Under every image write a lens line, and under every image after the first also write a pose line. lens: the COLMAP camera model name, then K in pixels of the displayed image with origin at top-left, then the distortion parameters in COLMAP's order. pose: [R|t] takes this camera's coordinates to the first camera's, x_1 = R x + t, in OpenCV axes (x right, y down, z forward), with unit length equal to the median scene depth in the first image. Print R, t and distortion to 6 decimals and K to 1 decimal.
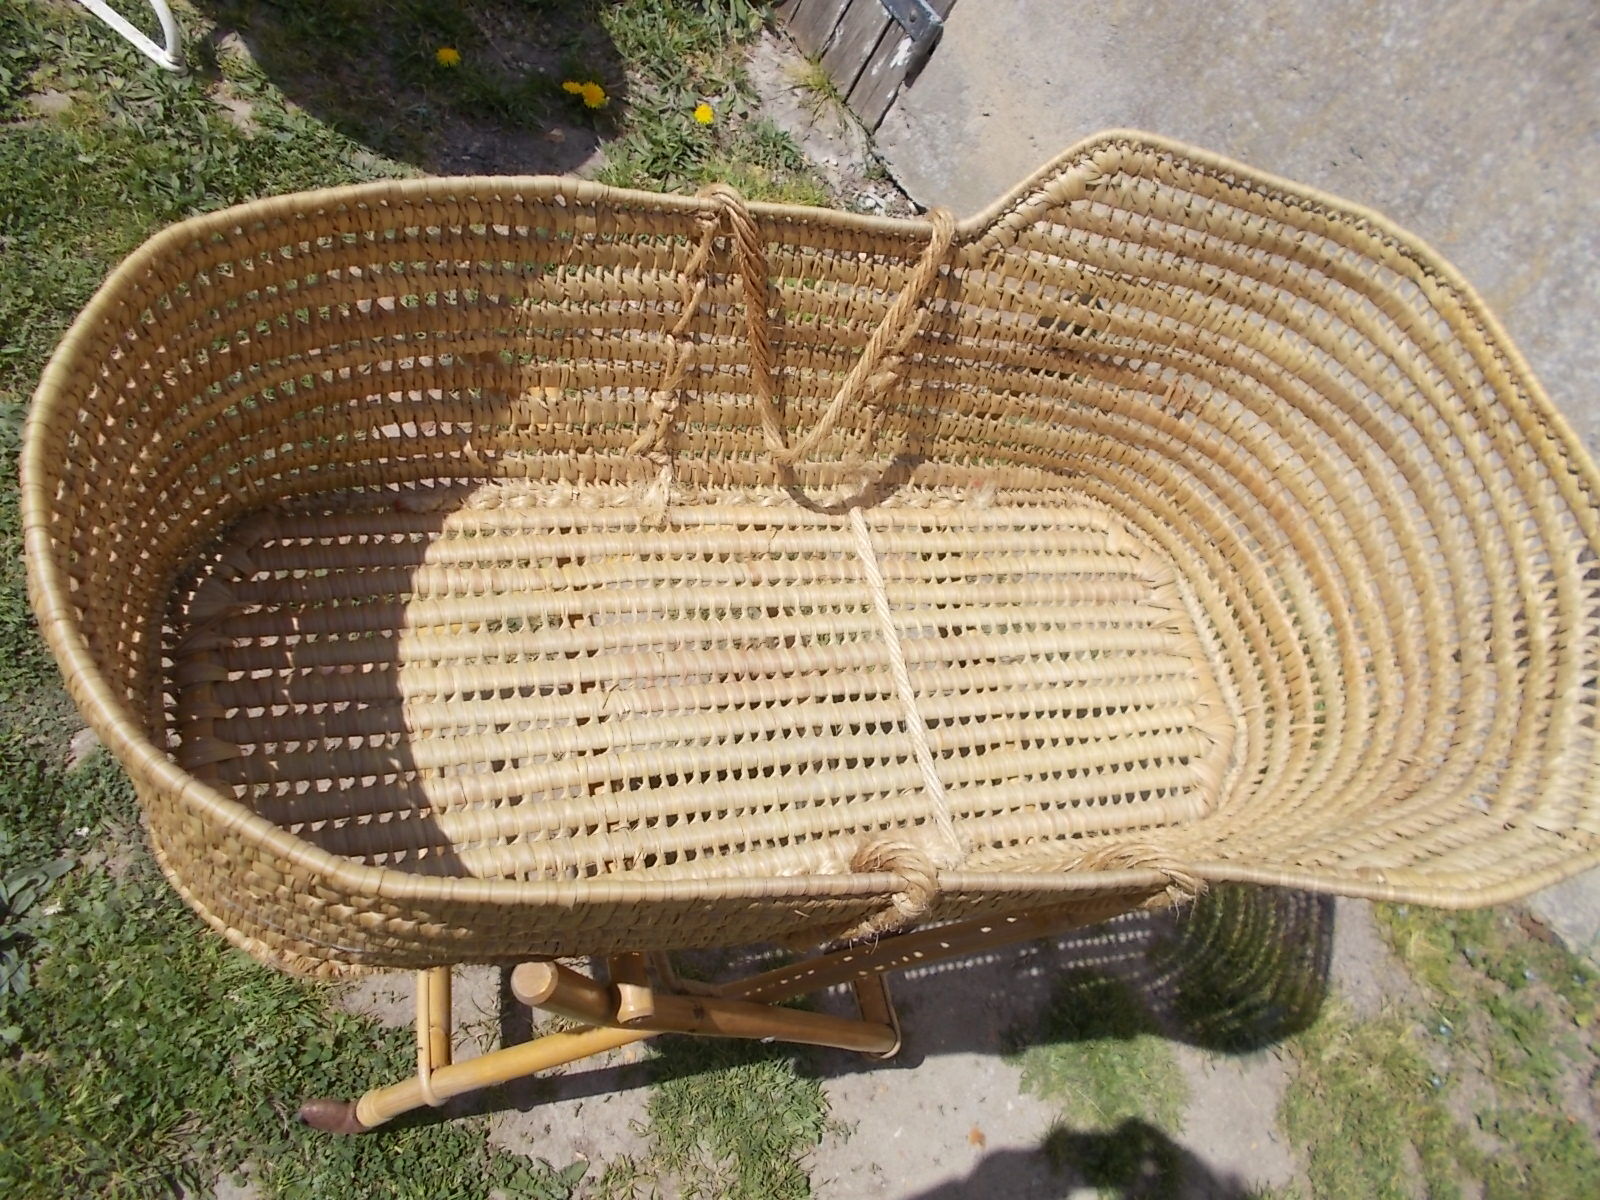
lens RADIAL K [[1209.5, 0, 794.7], [0, 1209.5, 589.2], [0, 0, 1]] dist [0.011139, -0.024133]
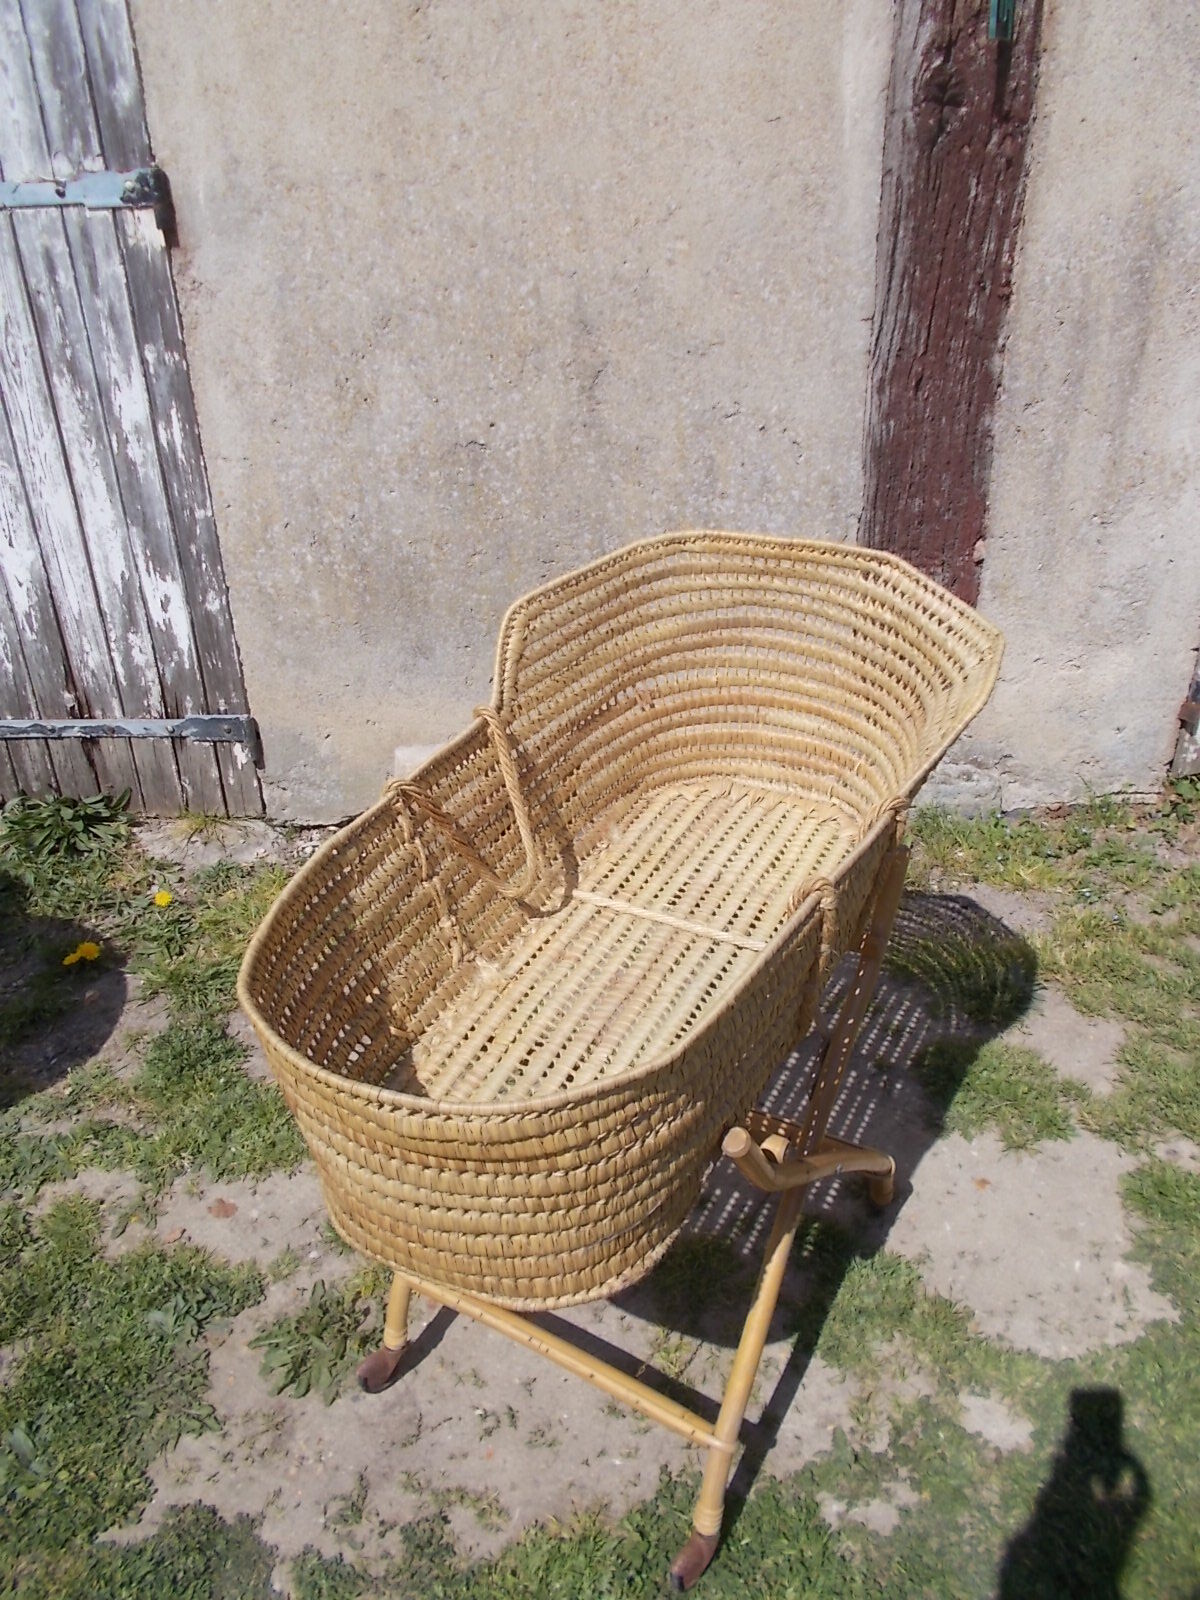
lens RADIAL K [[1209.5, 0, 616.2], [0, 1209.5, 782.7], [0, 0, 1]] dist [0.011139, -0.024133]
pose [[0.603016, -0.698363, 0.385565, -0.399264], [0.784965, 0.605573, -0.130811, 0.086762], [-0.142134, 0.381536, 0.913361, -0.392680]]
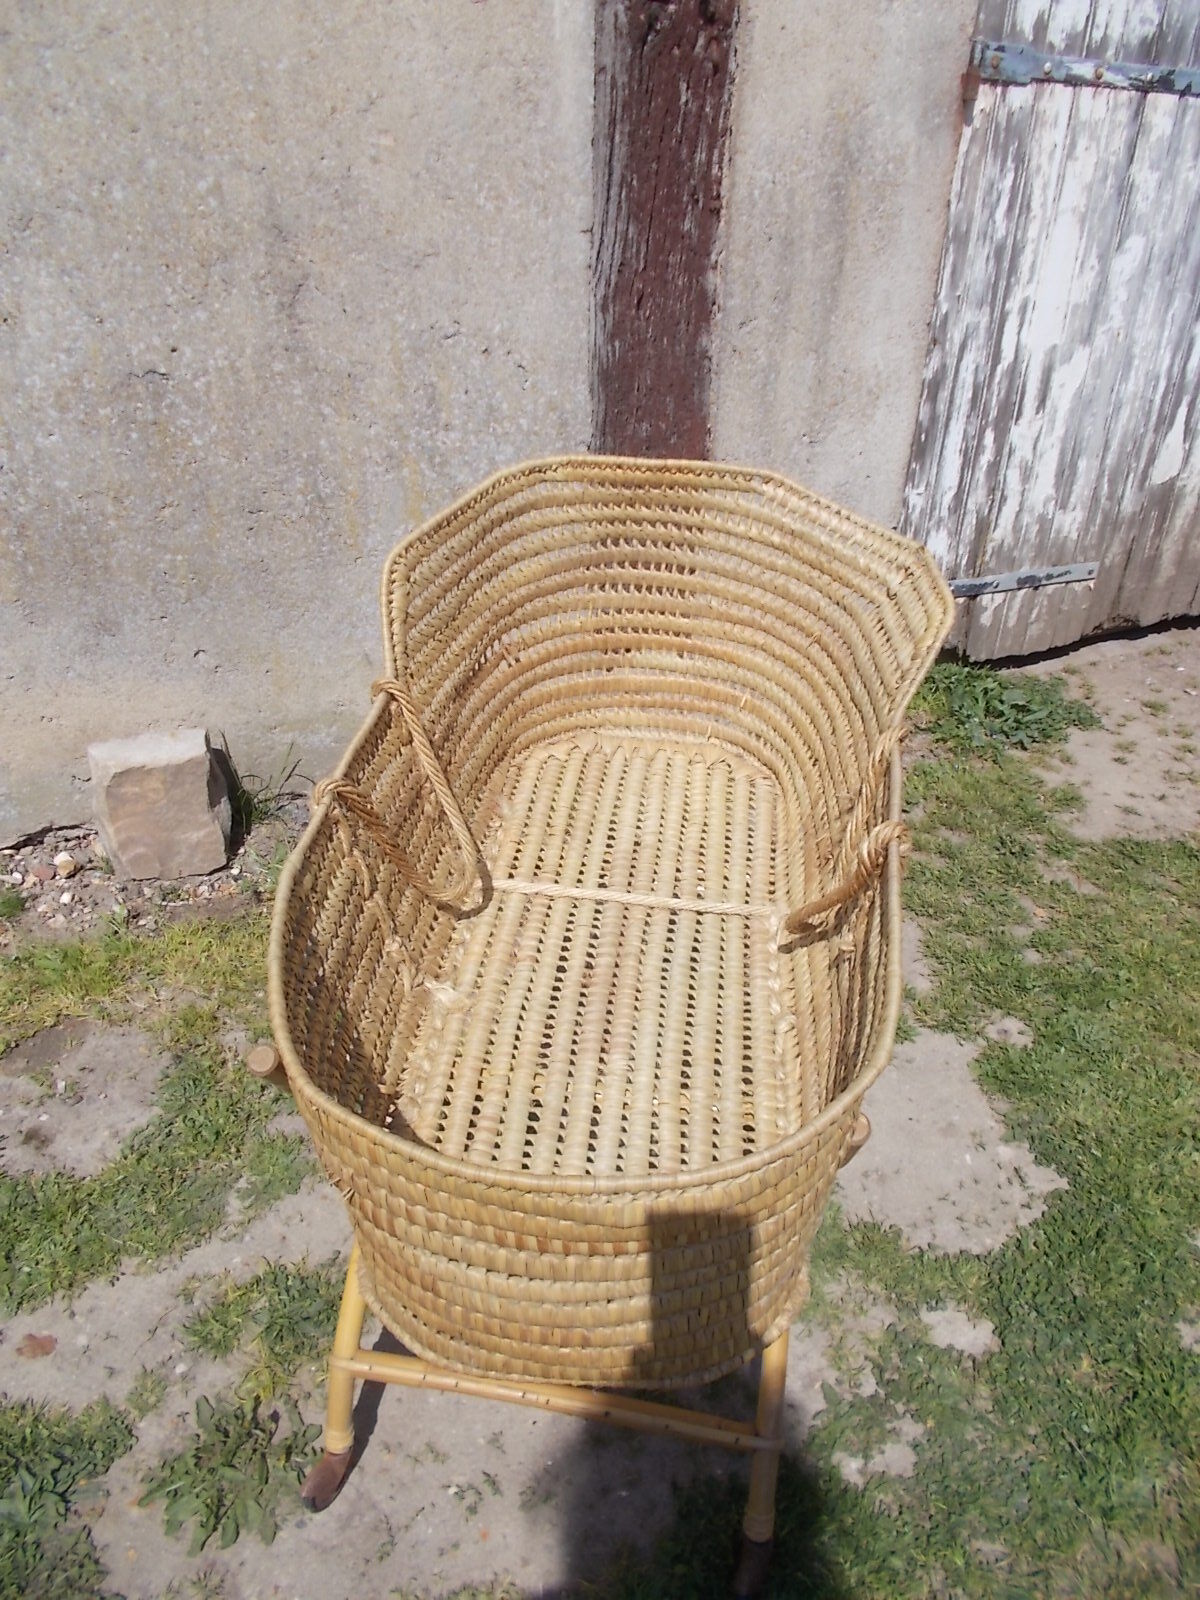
lens RADIAL K [[1209.5, 0, 613.3], [0, 1209.5, 783.7], [0, 0, 1]] dist [0.011139, -0.024133]
pose [[0.342193, -0.780962, 0.522496, -0.497348], [0.847886, 0.496293, 0.186499, -0.252086], [-0.404960, 0.379198, 0.831995, -0.135971]]
